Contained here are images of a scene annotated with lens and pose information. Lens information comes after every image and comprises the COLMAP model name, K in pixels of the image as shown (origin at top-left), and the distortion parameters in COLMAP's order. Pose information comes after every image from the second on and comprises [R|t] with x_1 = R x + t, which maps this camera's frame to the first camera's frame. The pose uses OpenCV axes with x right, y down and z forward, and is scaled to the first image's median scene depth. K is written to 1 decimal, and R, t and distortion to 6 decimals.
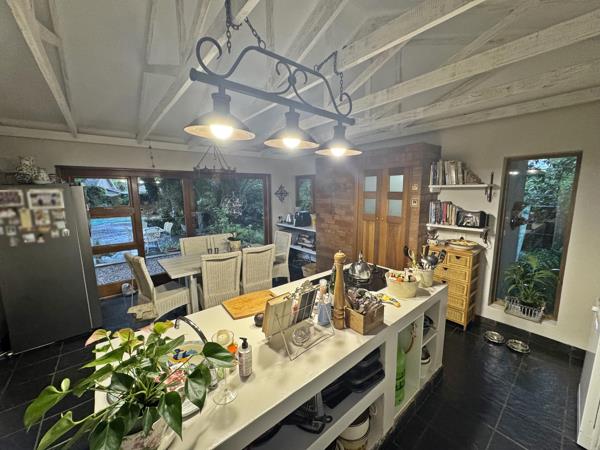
lens RADIAL K [[238.7, 0, 299.1], [0, 238.7, 225.3], [0, 0, 1]] dist [0.001492, 0.000056]
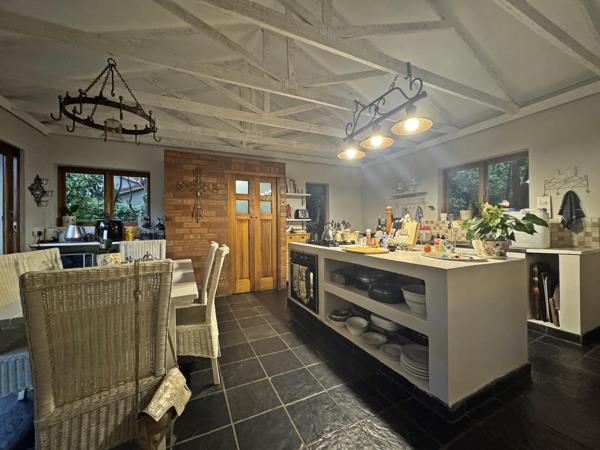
lens RADIAL K [[238.7, 0, 299.1], [0, 238.7, 224.9], [0, 0, 1]] dist [0.001492, 0.000056]
pose [[0.247523, 0.006138, 0.968863, -0.517942], [0.147939, 0.988015, -0.044054, 0.066732], [-0.957521, 0.154237, 0.243648, 0.343635]]
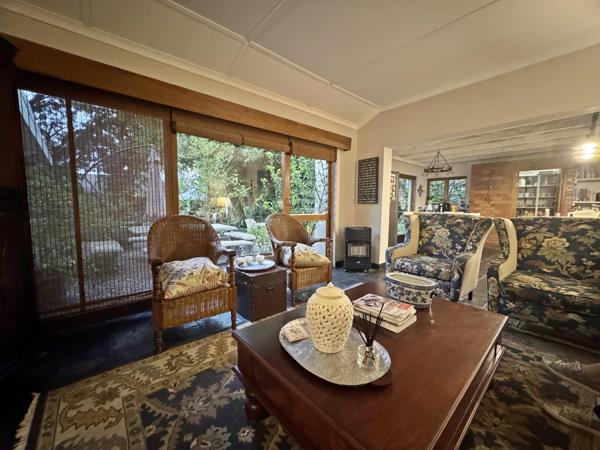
lens RADIAL K [[238.7, 0, 299.2], [0, 238.7, 225.4], [0, 0, 1]] dist [0.001492, 0.000056]
pose [[0.999713, 0.015875, 0.017964, -0.914848], [-0.014820, 0.998238, -0.057451, 0.183405], [-0.018844, 0.057169, 0.998187, -0.426199]]
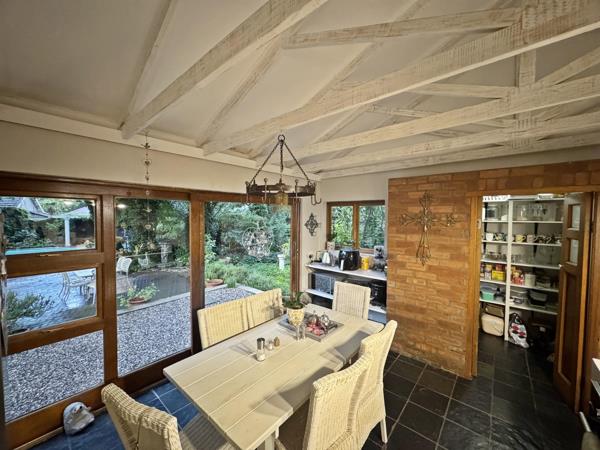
lens RADIAL K [[238.7, 0, 300.4], [0, 238.7, 225.7], [0, 0, 1]] dist [0.001492, 0.000056]
pose [[0.984010, 0.009339, 0.177866, -0.276226], [0.009767, 0.994293, -0.106240, -0.055152], [-0.177843, 0.106279, 0.978303, 0.302308]]
